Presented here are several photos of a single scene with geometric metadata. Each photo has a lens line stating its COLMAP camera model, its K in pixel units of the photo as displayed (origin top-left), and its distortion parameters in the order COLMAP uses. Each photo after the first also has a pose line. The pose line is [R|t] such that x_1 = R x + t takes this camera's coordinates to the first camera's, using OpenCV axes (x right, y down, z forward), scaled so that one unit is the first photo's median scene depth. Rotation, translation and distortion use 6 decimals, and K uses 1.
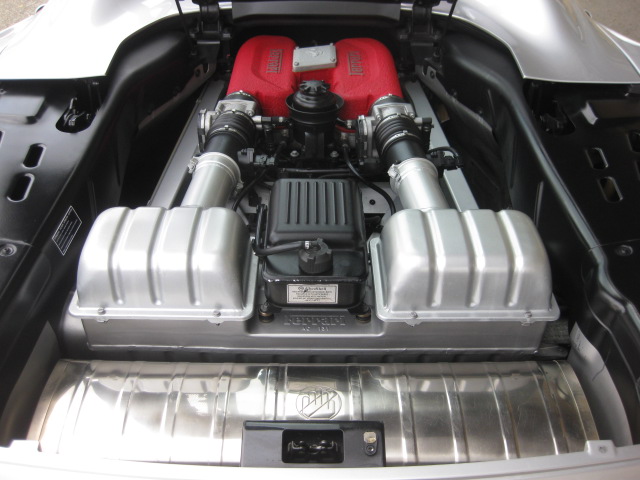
lens RADIAL K [[665.1, 0, 320.0], [0, 665.1, 240.0], [0, 0, 1]] dist [-0.170989, 0.127076]
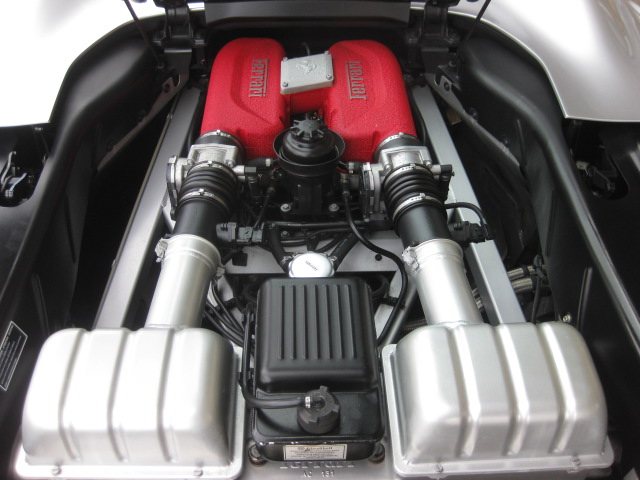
lens RADIAL K [[665.1, 0, 320.0], [0, 665.1, 240.0], [0, 0, 1]] dist [-0.170989, 0.127076]
pose [[0.999715, -0.016866, 0.016893, -0.010676], [0.014657, 0.992263, 0.123283, -0.199336], [-0.018842, -0.123000, 0.992228, 0.177282]]
